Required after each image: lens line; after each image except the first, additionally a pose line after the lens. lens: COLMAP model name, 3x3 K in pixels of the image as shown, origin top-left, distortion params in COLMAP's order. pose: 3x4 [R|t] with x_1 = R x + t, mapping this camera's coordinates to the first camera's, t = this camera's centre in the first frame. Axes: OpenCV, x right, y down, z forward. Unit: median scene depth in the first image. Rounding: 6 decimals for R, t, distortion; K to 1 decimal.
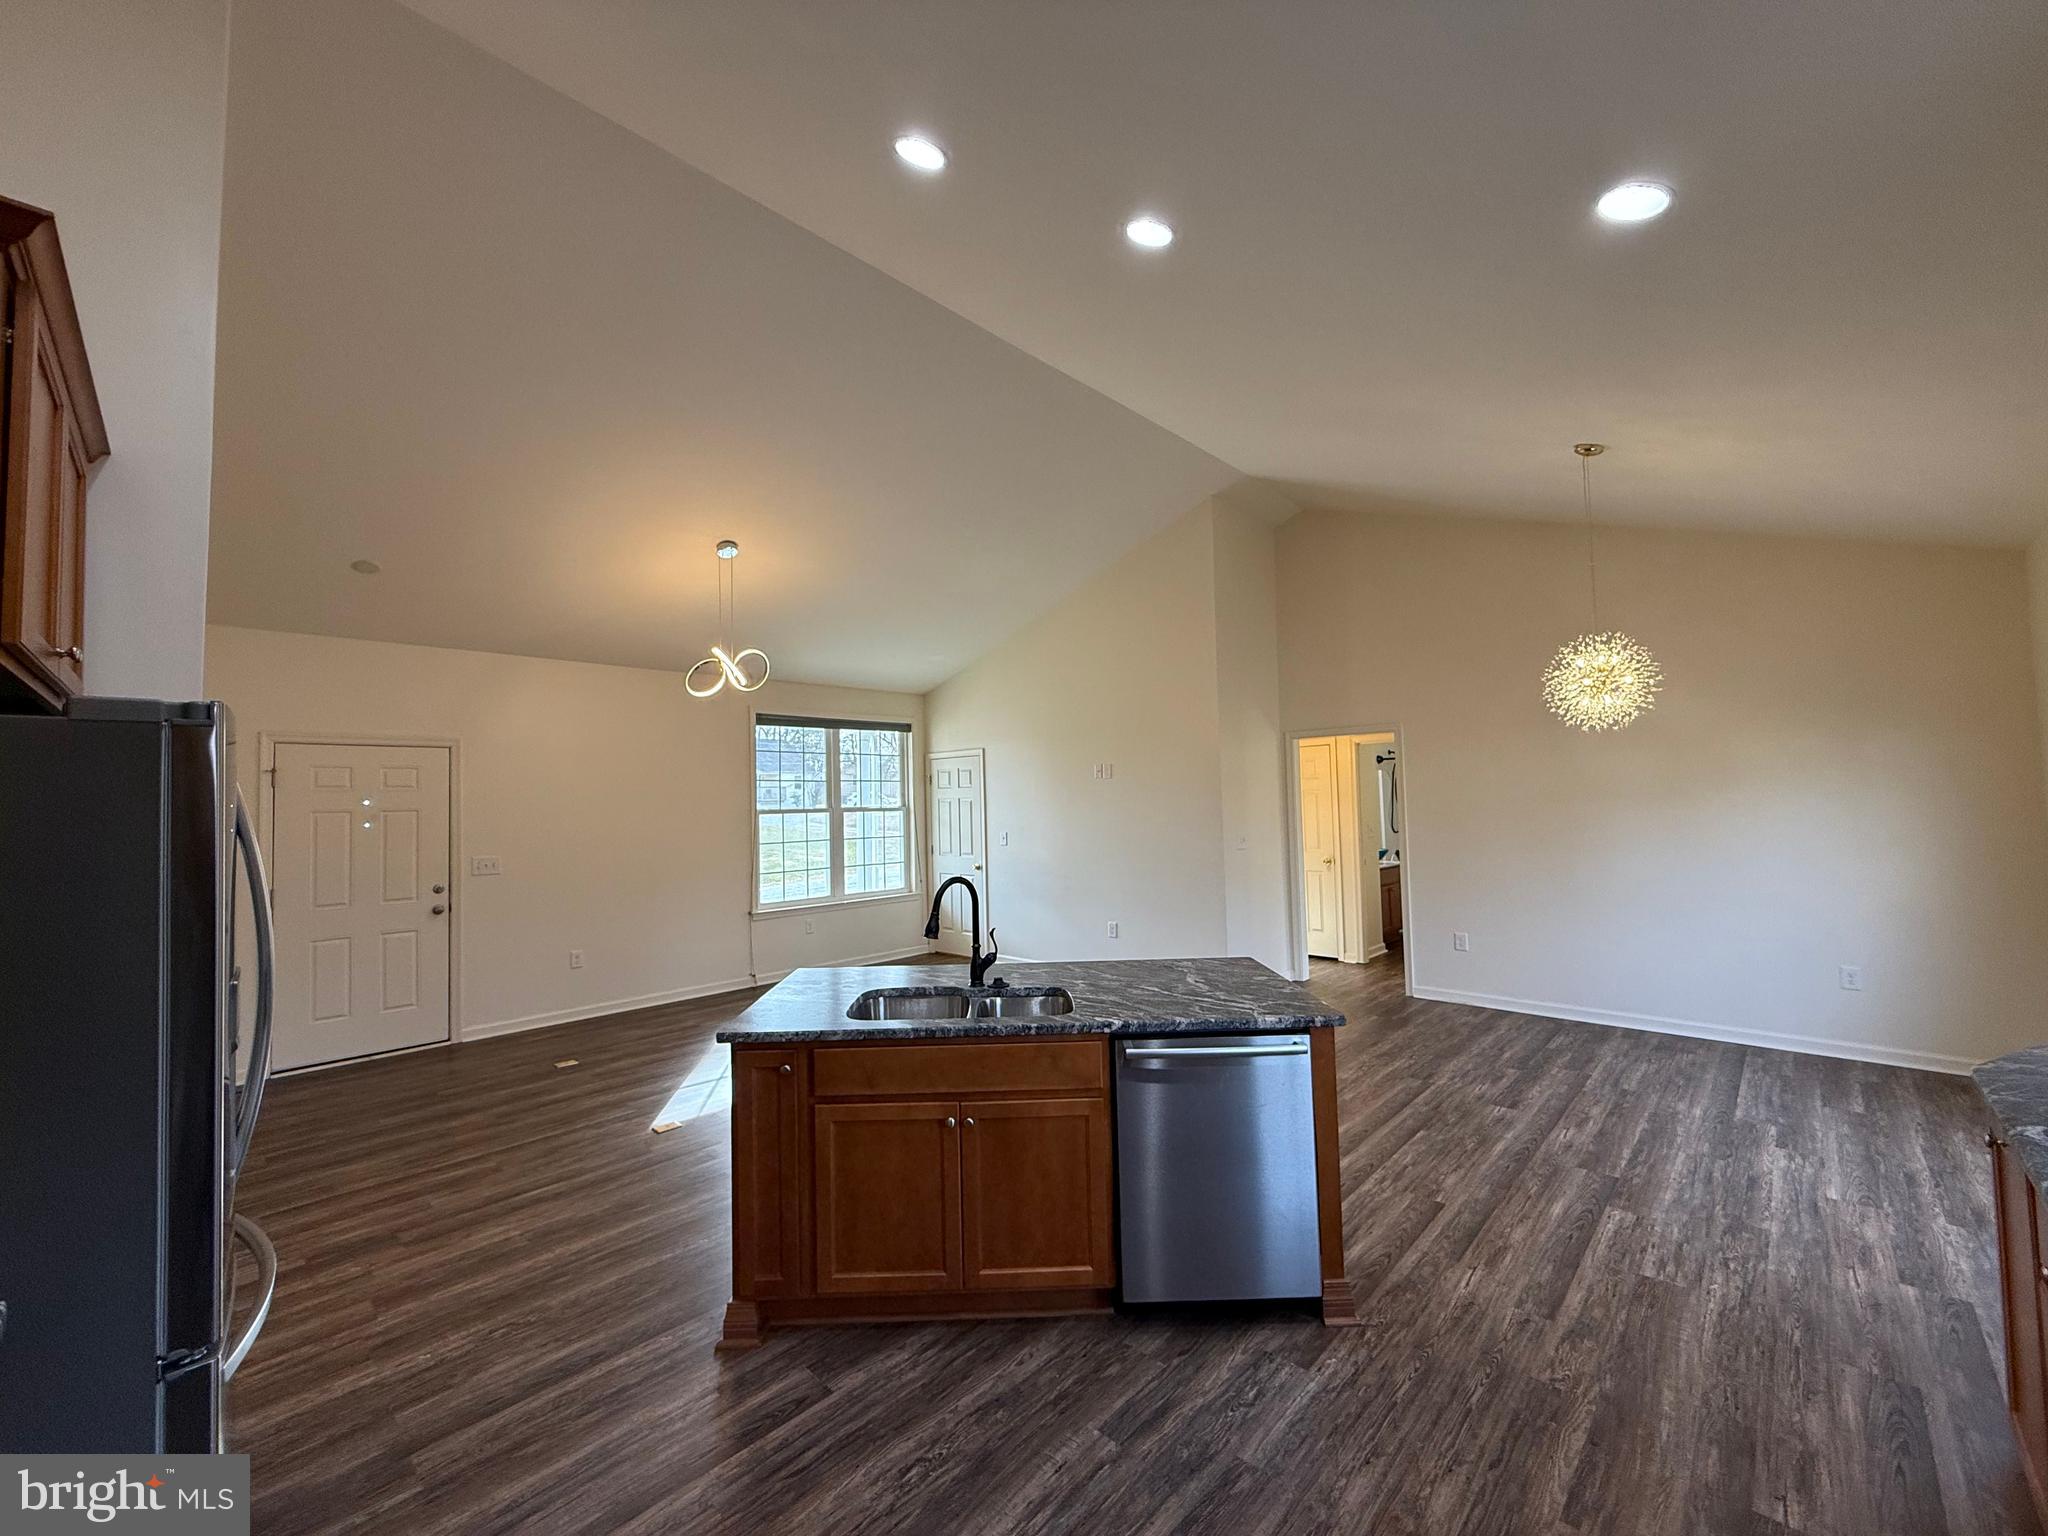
lens RADIAL K [[815.8, 0, 1012.4], [0, 815.8, 727.8], [0, 0, 1]] dist [-0.002008, 0.000743]
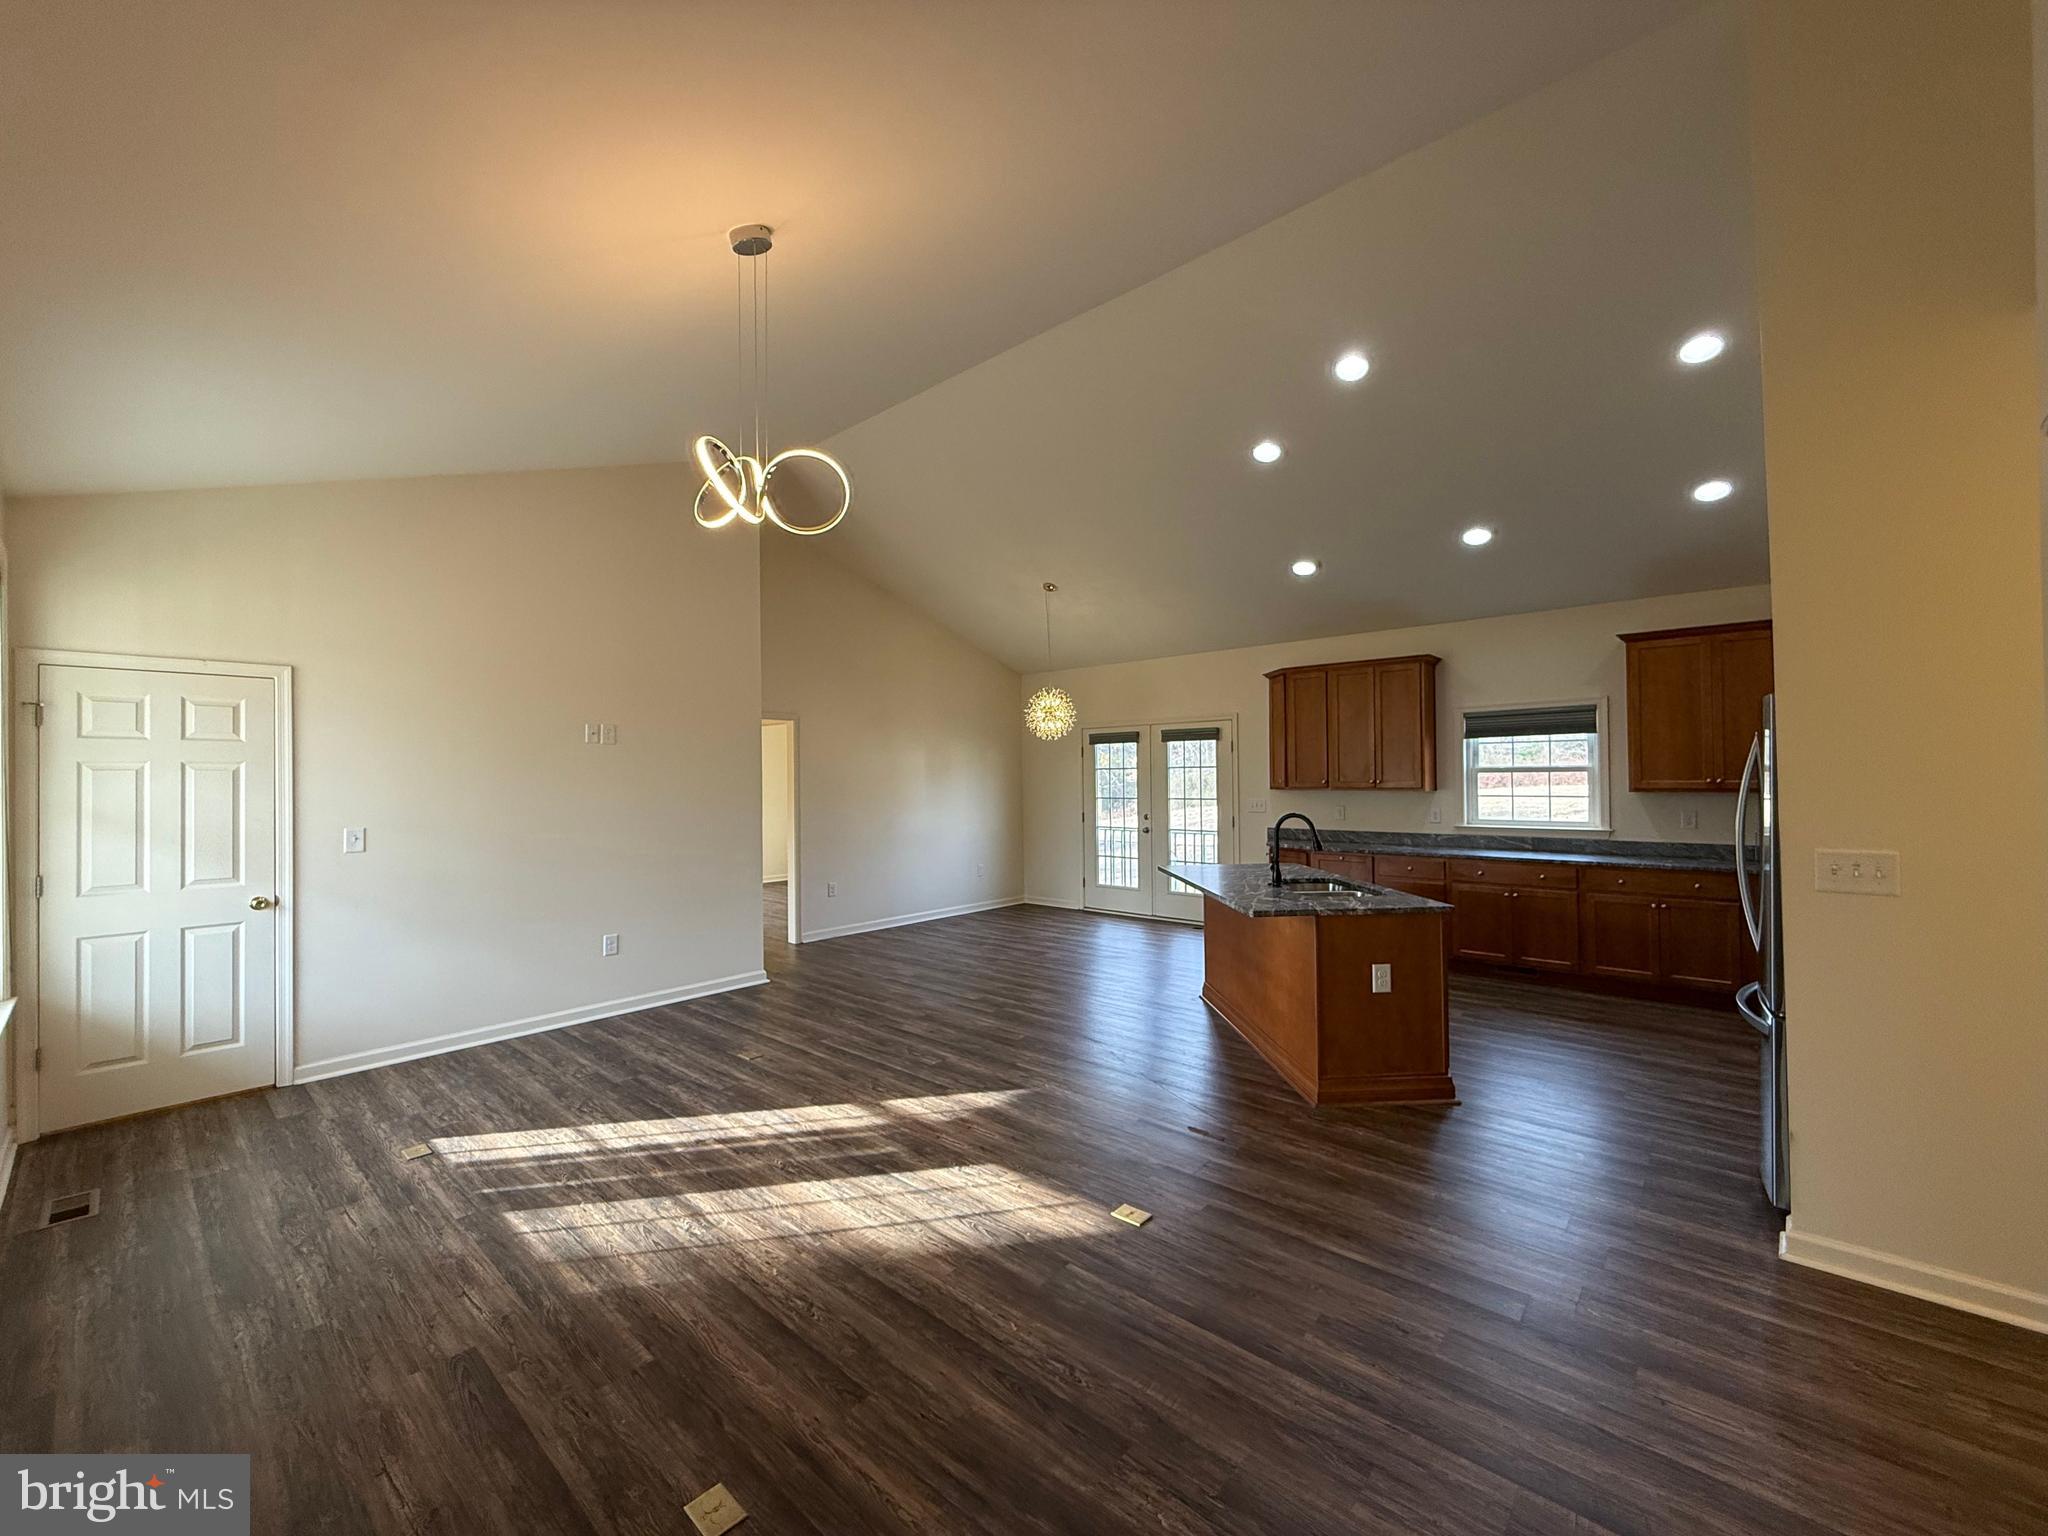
lens RADIAL K [[815.8, 0, 1019.6], [0, 815.8, 774.1], [0, 0, 1]] dist [-0.002008, 0.000743]
pose [[-0.037957, 0.027527, 0.998900, -1.466148], [-0.080215, 0.996311, -0.030504, 0.187328], [-0.996055, -0.081285, -0.035609, 1.496801]]
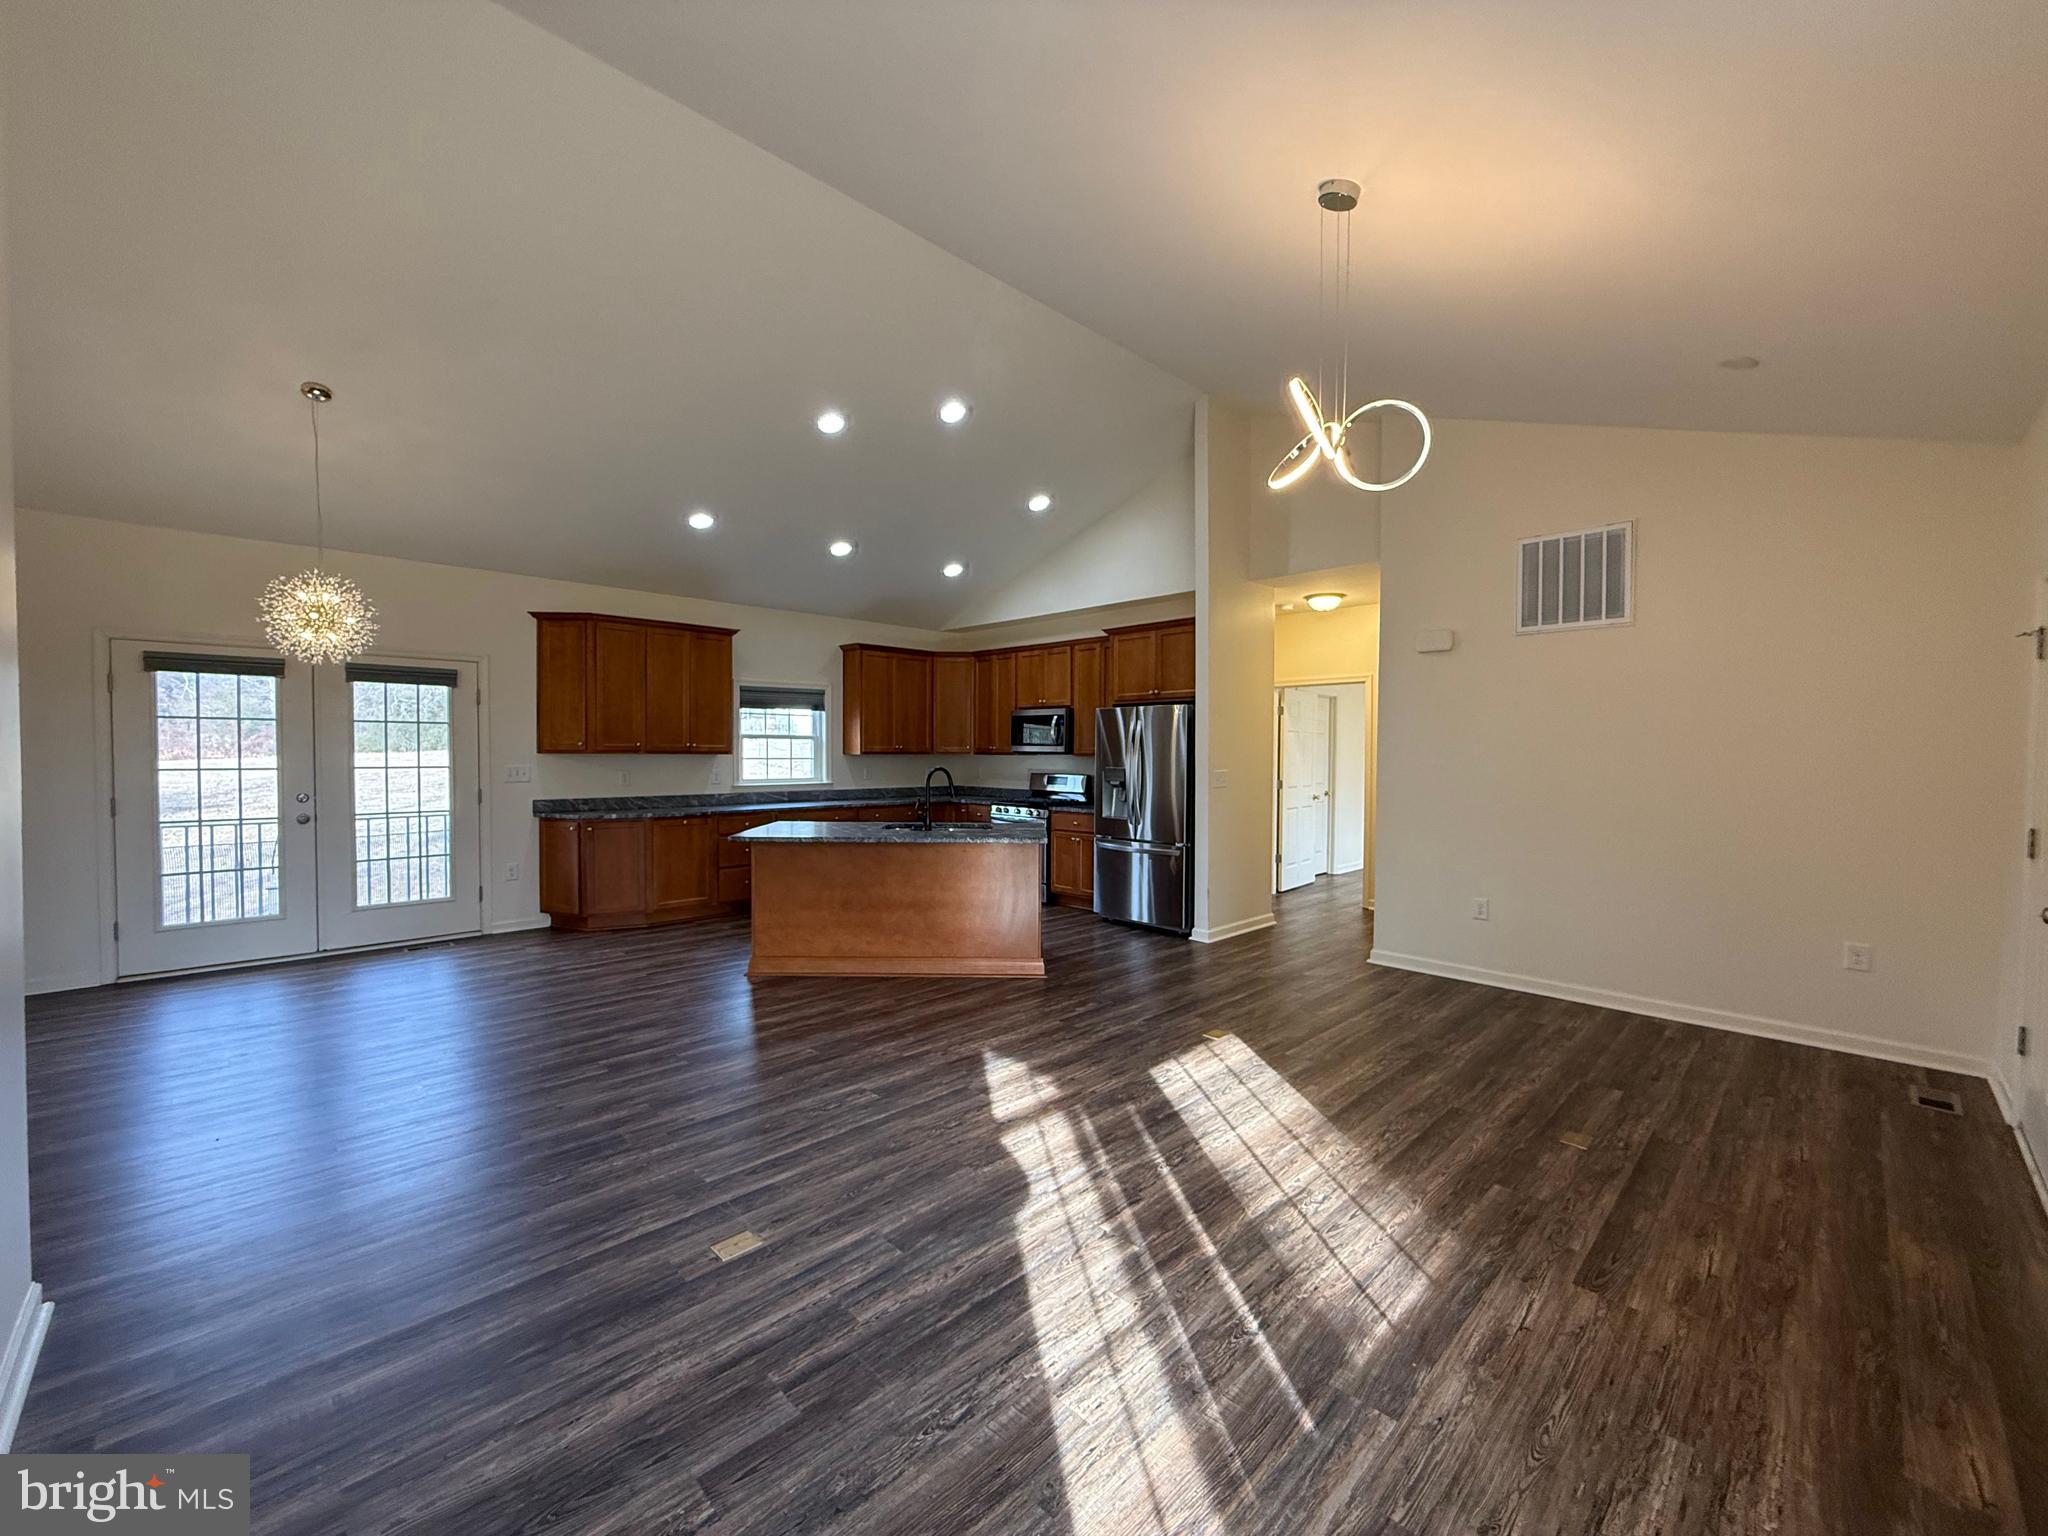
lens RADIAL K [[815.8, 0, 1014.6], [0, 815.8, 771.1], [0, 0, 1]] dist [-0.002008, 0.000743]
pose [[-0.999275, 0.018649, 0.033197, -0.277422], [0.016433, 0.997695, -0.065832, 0.296008], [-0.034348, -0.065239, -0.997278, 2.649634]]
